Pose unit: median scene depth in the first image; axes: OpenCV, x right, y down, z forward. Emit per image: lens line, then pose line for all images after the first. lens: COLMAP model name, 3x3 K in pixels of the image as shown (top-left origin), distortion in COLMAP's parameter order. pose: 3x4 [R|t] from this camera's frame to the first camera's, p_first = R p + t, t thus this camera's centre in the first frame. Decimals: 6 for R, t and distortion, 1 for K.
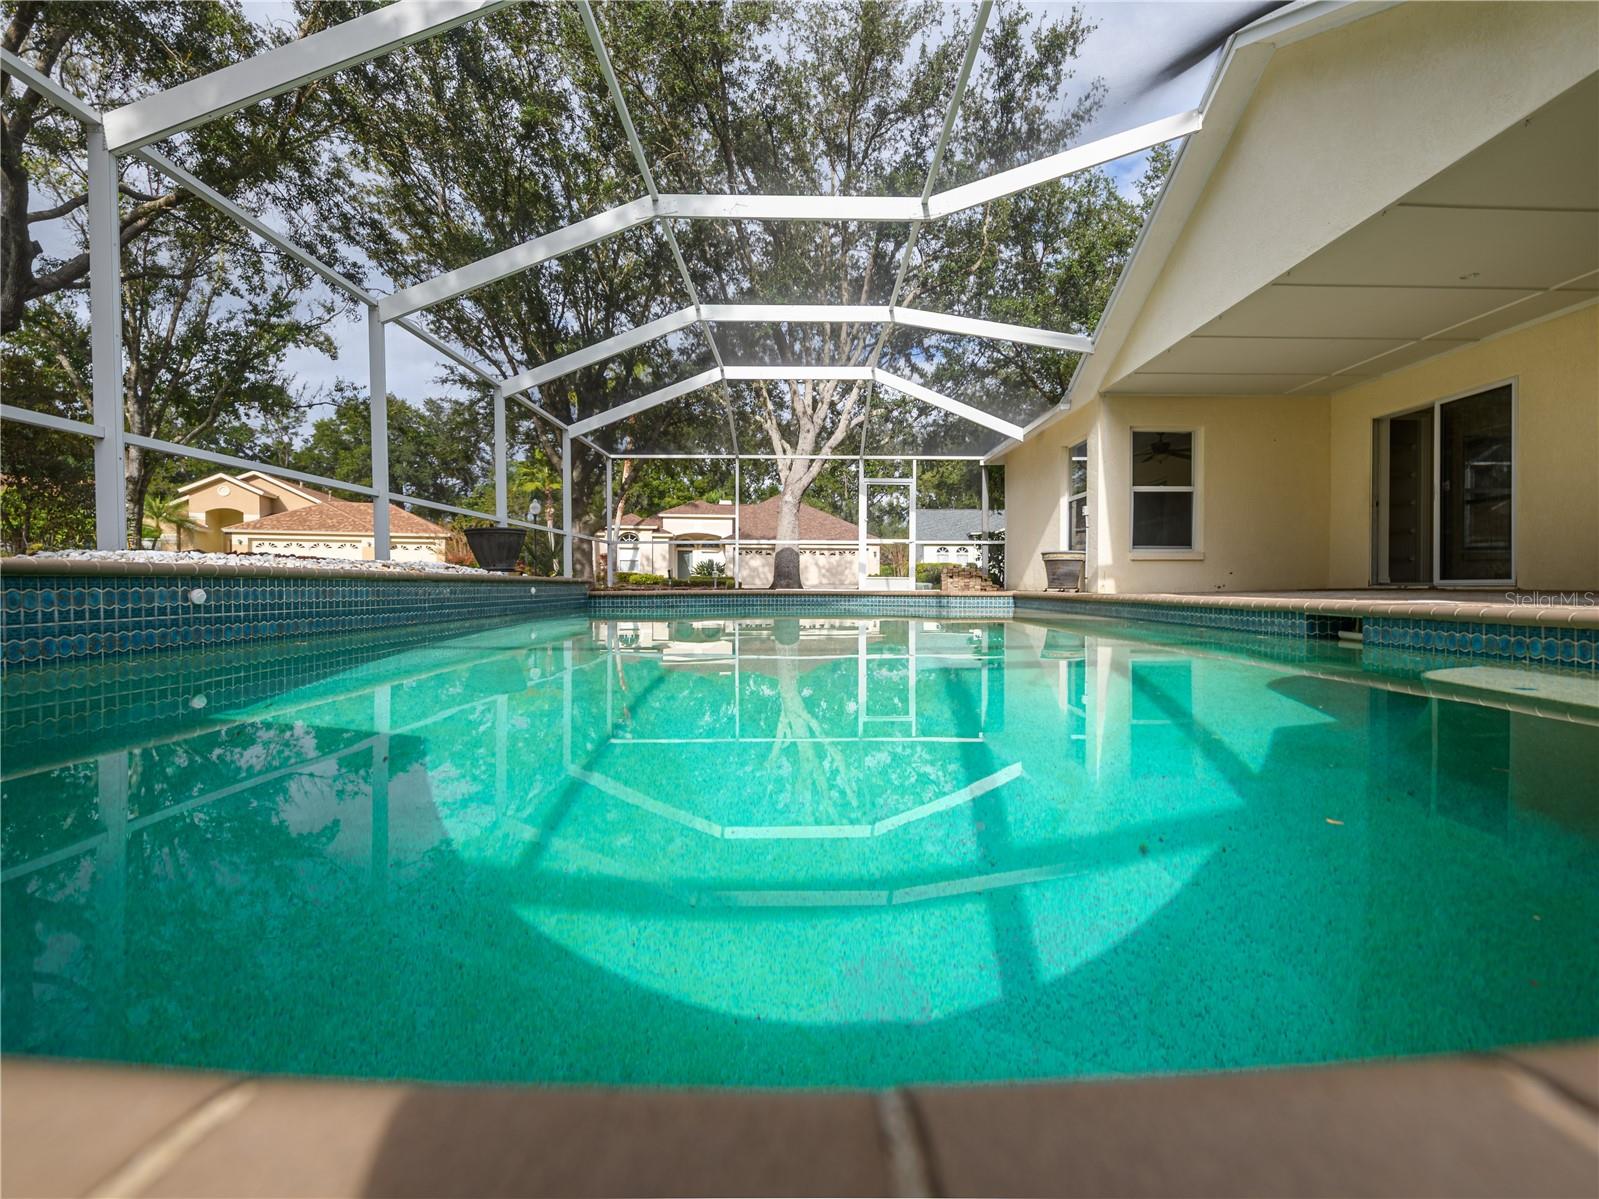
lens RADIAL K [[701.8, 0, 827.1], [0, 701.8, 589.7], [0, 0, 1]] dist [0.001794, -0.004294]
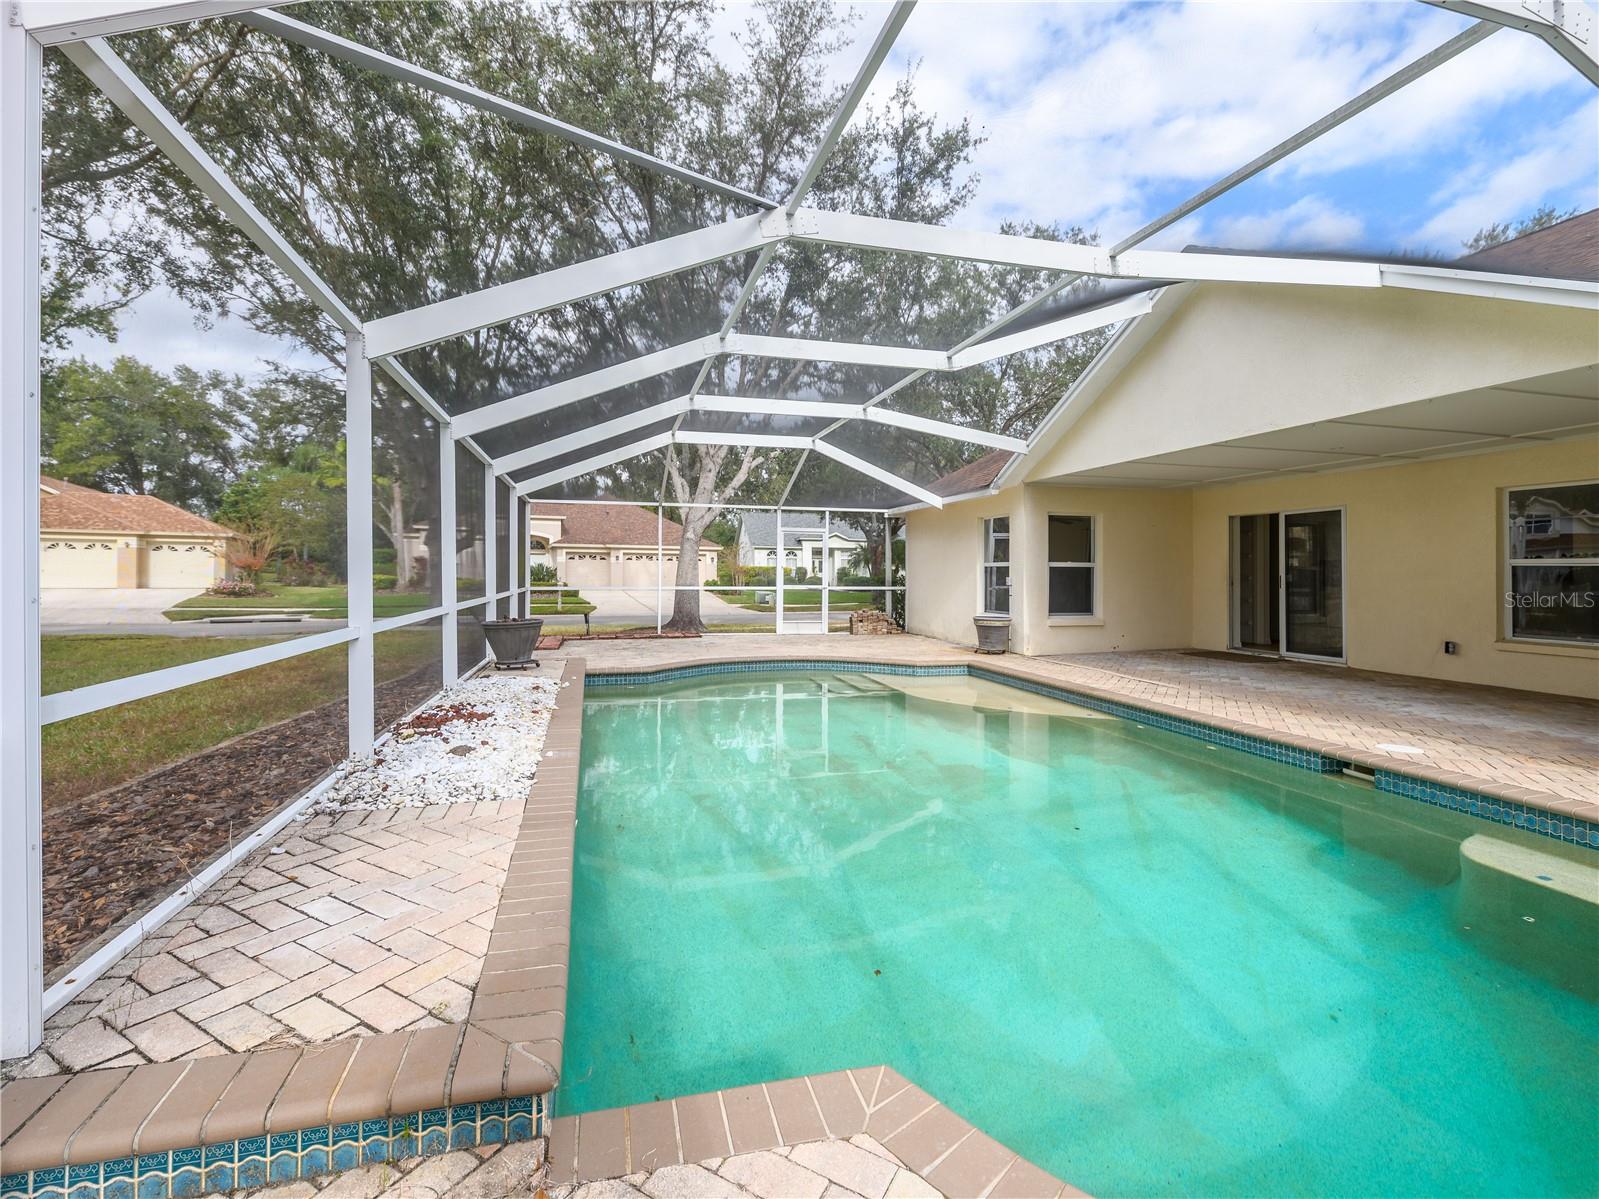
lens RADIAL K [[701.8, 0, 792.0], [0, 701.8, 567.7], [0, 0, 1]] dist [0.001794, -0.004294]
pose [[0.976024, 0.008643, 0.217493, -0.235442], [-0.004086, 0.999763, -0.021396, -0.110775], [-0.217626, 0.019995, 0.975827, -0.048710]]
